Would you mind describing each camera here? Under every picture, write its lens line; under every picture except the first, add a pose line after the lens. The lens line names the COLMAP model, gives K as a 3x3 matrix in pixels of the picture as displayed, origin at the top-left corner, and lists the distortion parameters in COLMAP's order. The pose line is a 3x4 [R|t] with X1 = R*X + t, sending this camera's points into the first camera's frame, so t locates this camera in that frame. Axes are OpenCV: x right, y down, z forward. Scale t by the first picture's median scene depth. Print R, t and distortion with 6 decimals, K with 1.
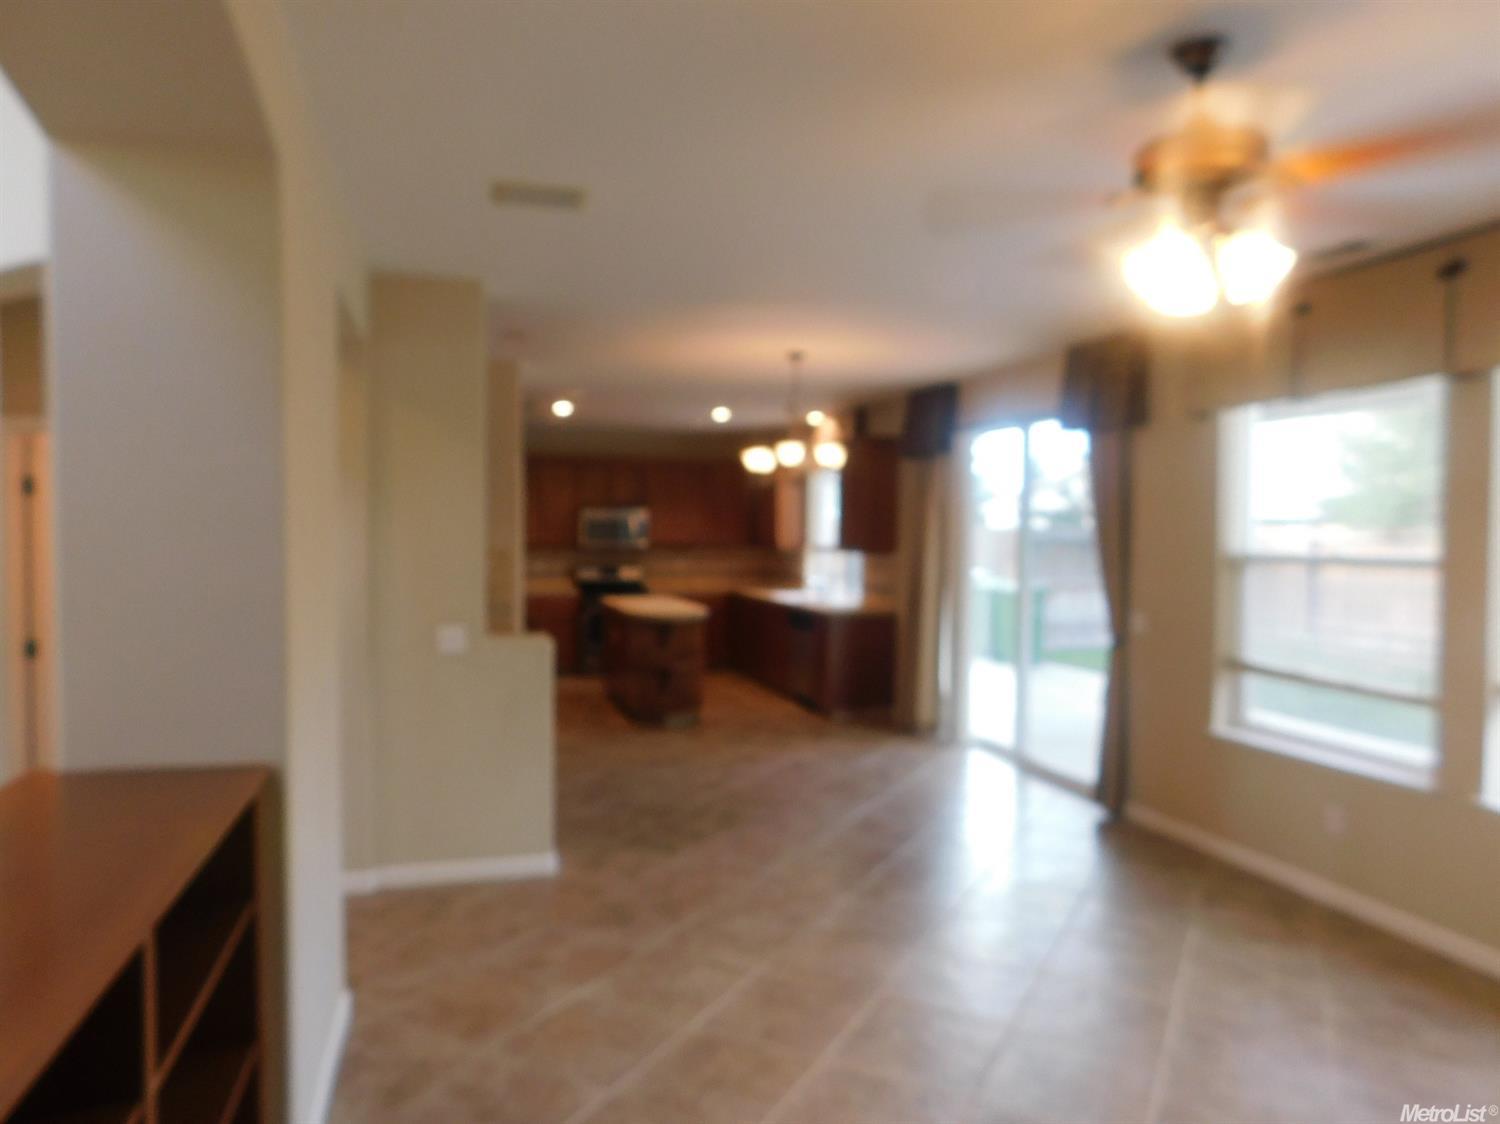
lens RADIAL K [[993.9, 0, 747.7], [0, 993.9, 562.7], [0, 0, 1]] dist [-0.069589, 0.064251]
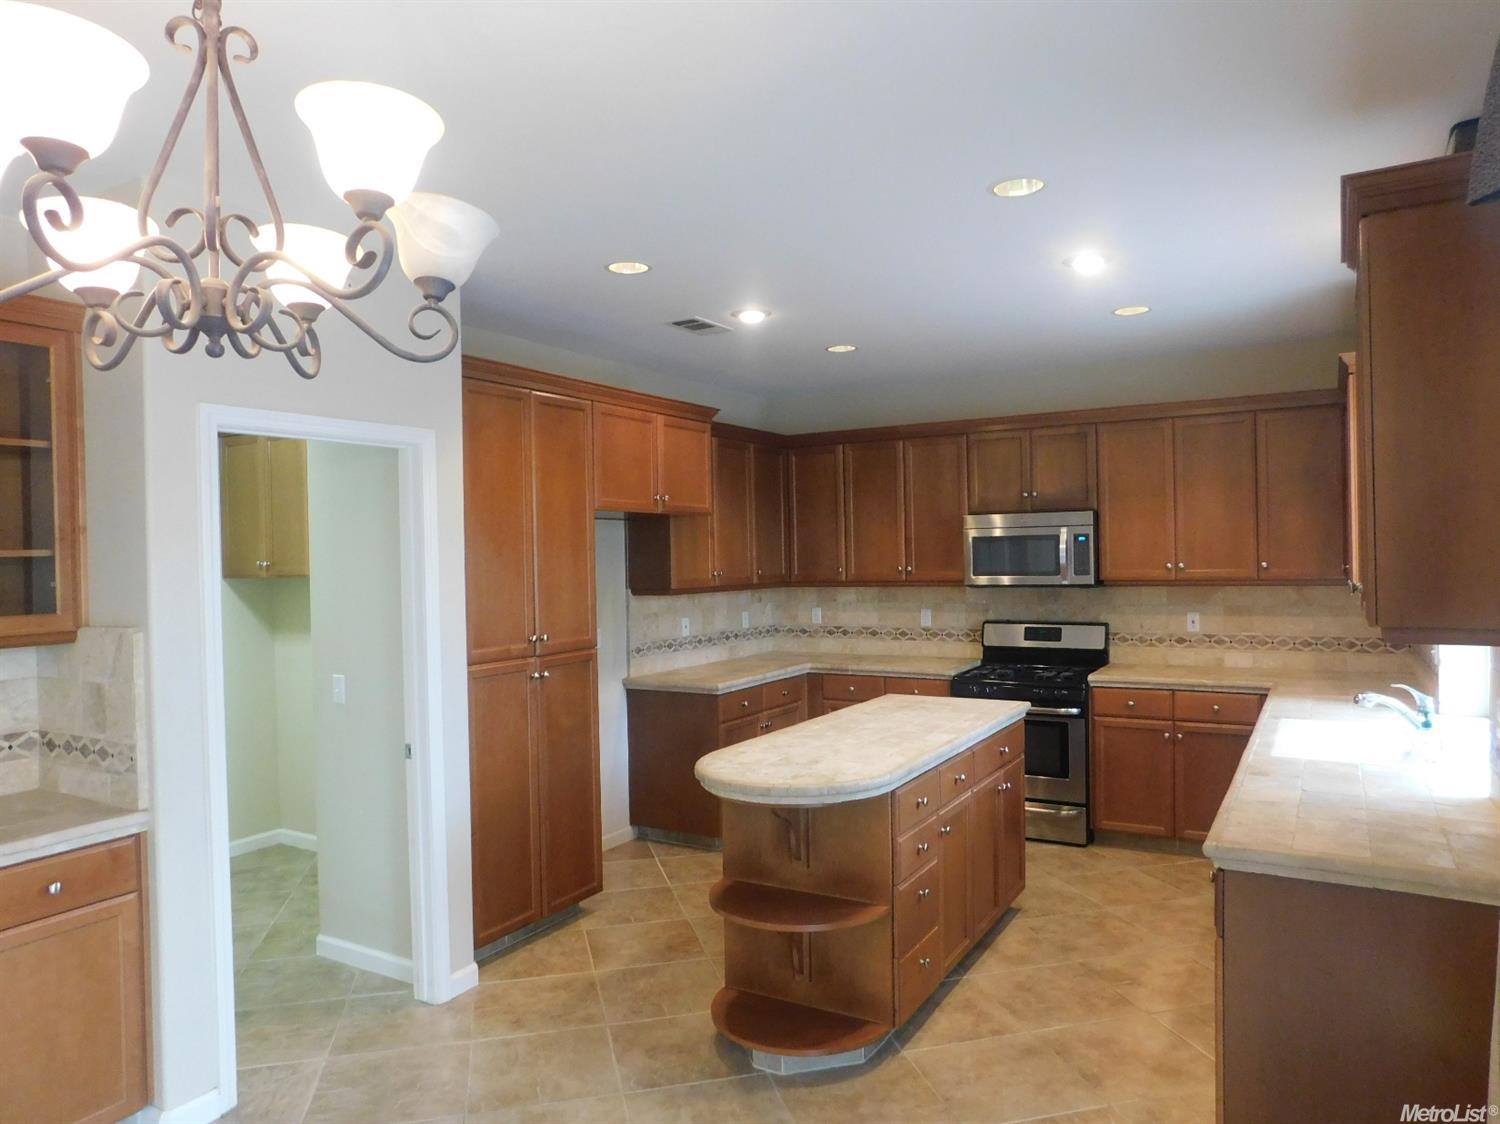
lens RADIAL K [[993.9, 0, 747.7], [0, 993.9, 562.7], [0, 0, 1]] dist [-0.069589, 0.064251]
pose [[0.676971, -0.010872, -0.735930, 0.189502], [0.000002, 0.999891, -0.014771, -0.025187], [0.736010, 0.009998, 0.676897, 0.685700]]
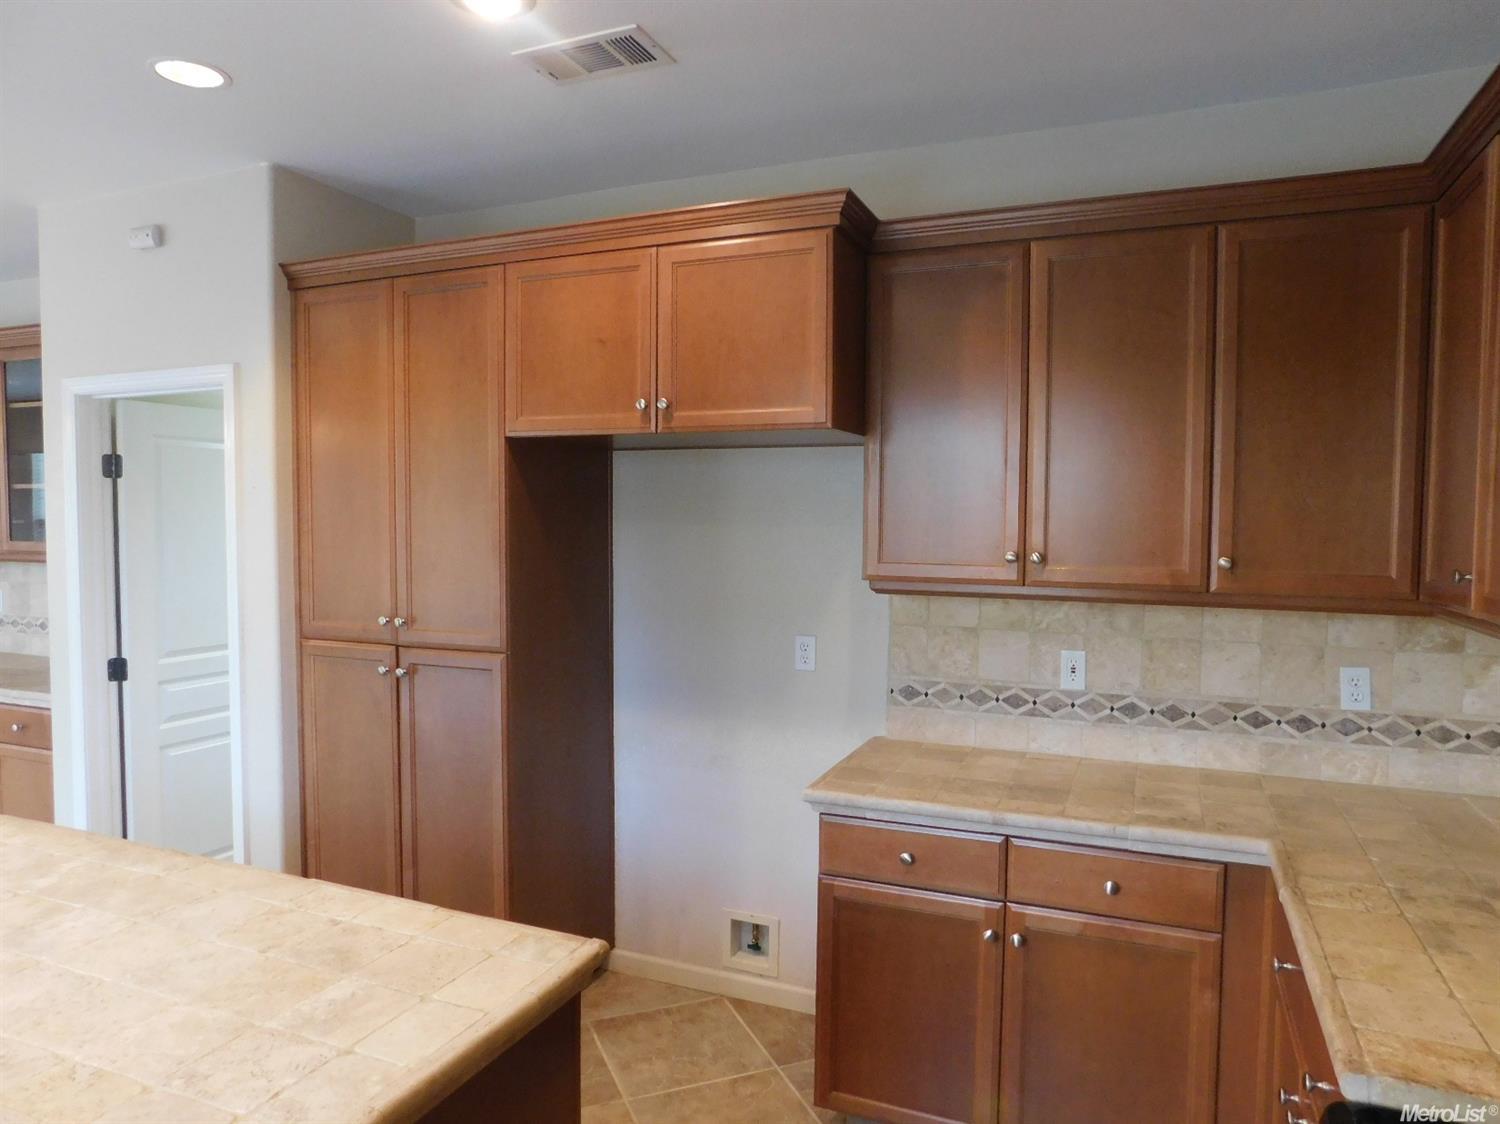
lens RADIAL K [[993.9, 0, 747.7], [0, 993.9, 562.7], [0, 0, 1]] dist [-0.069589, 0.064251]
pose [[-0.637042, 0.031137, -0.770200, -0.042996], [-0.030317, 0.997399, 0.065398, -0.042960], [0.770233, 0.065011, -0.634441, 1.249221]]
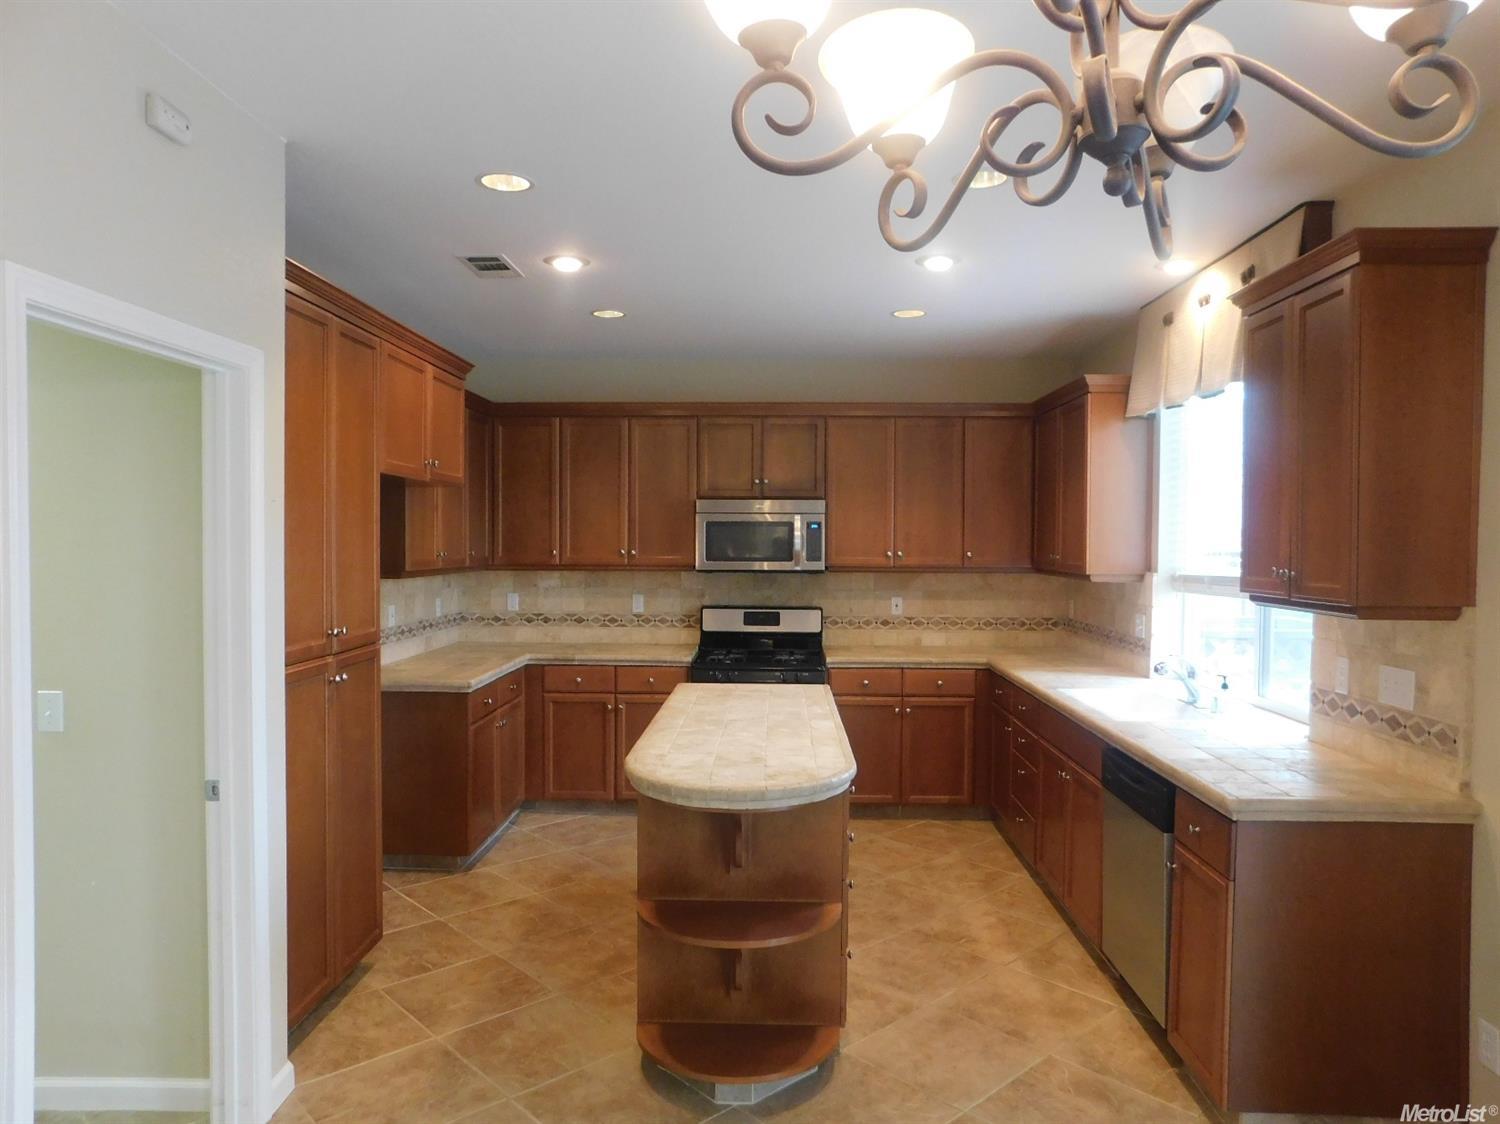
lens RADIAL K [[993.9, 0, 747.7], [0, 993.9, 562.7], [0, 0, 1]] dist [-0.069589, 0.064251]
pose [[0.949705, 0.009698, -0.312995, 0.034315], [-0.011647, 0.999923, -0.004358, -0.022285], [0.312928, 0.007784, 0.949745, 0.628726]]
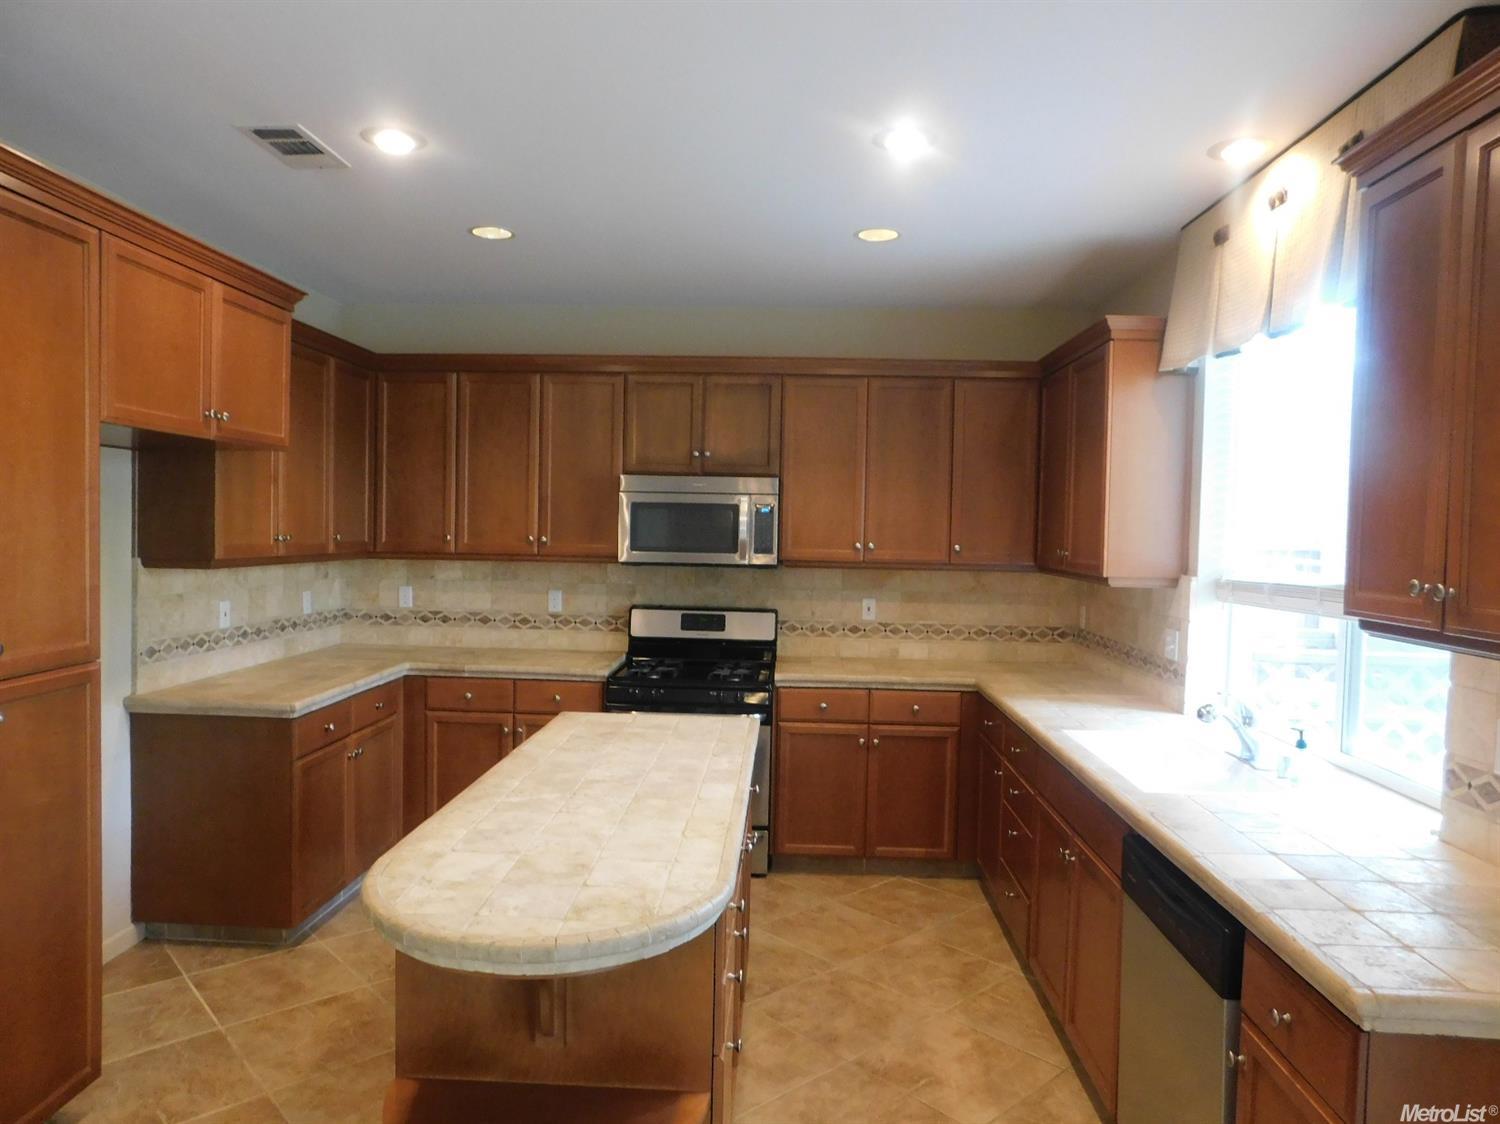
lens RADIAL K [[993.9, 0, 747.7], [0, 993.9, 562.7], [0, 0, 1]] dist [-0.069589, 0.064251]
pose [[0.945651, 0.028152, -0.323964, 0.034200], [-0.027047, 0.999603, 0.007914, -0.025677], [0.324058, 0.001278, 0.946036, 0.763137]]
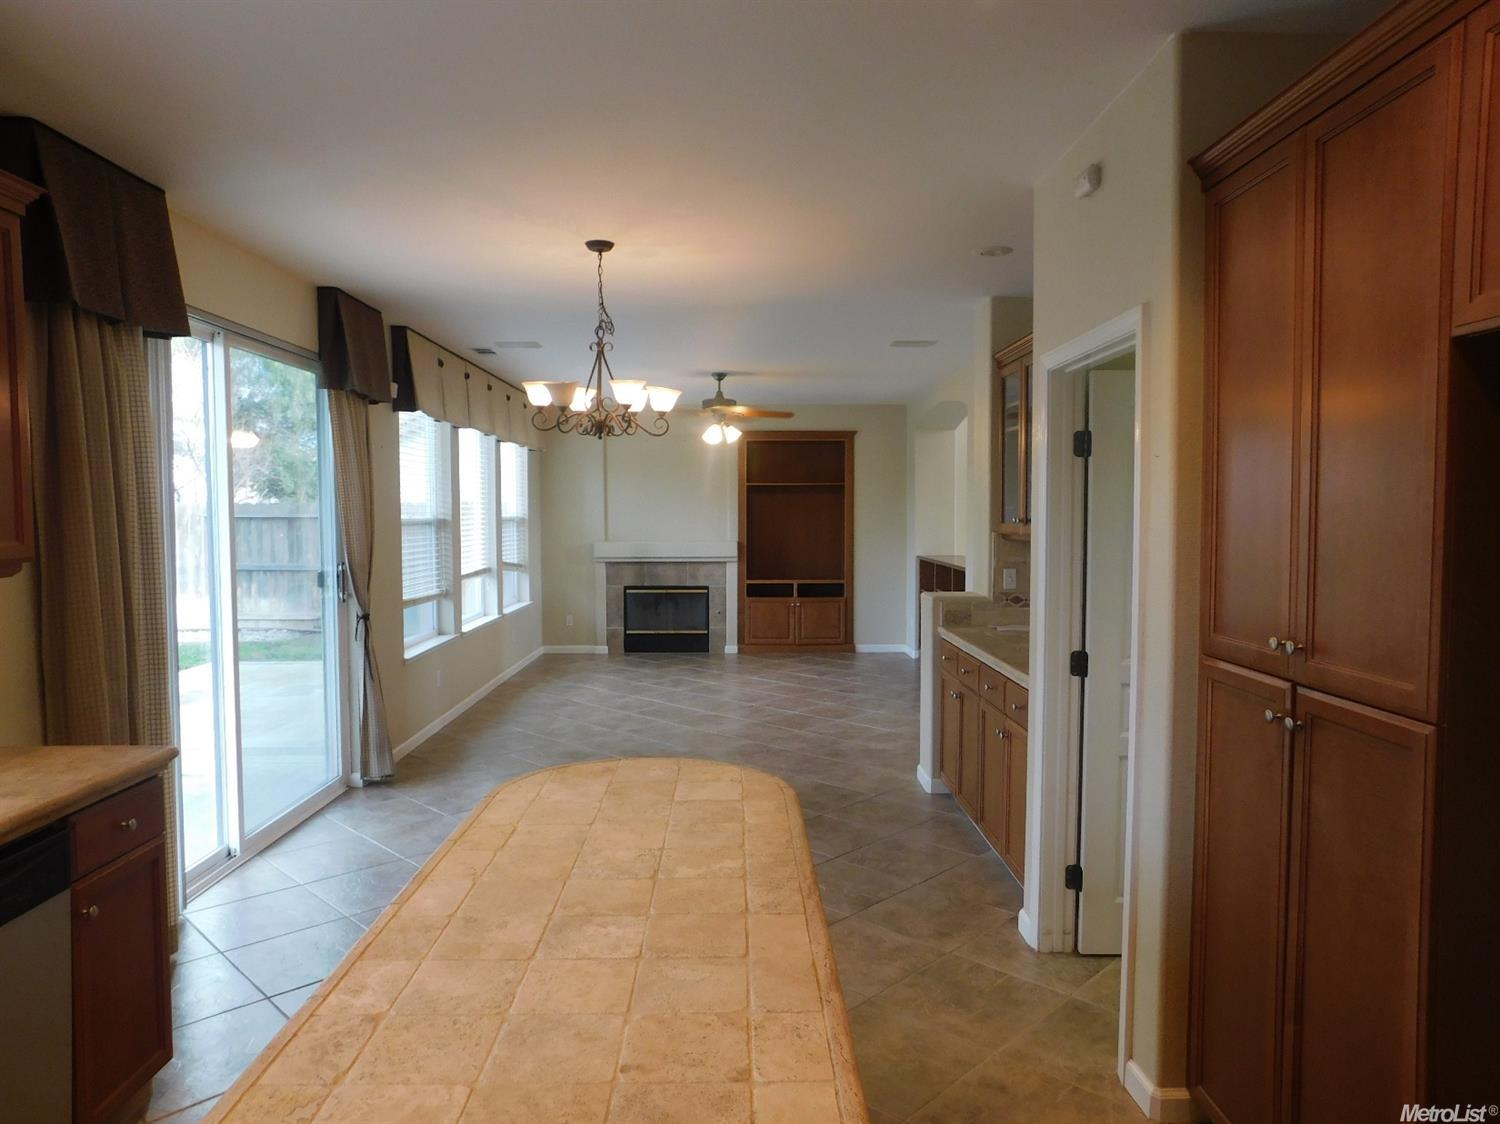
lens RADIAL K [[993.9, 0, 747.7], [0, 993.9, 562.7], [0, 0, 1]] dist [-0.069589, 0.064251]
pose [[-0.962900, -0.016410, 0.269360, -0.169576], [0.006074, 0.996579, 0.082426, -0.034994], [-0.269791, 0.081004, -0.959506, 1.187530]]
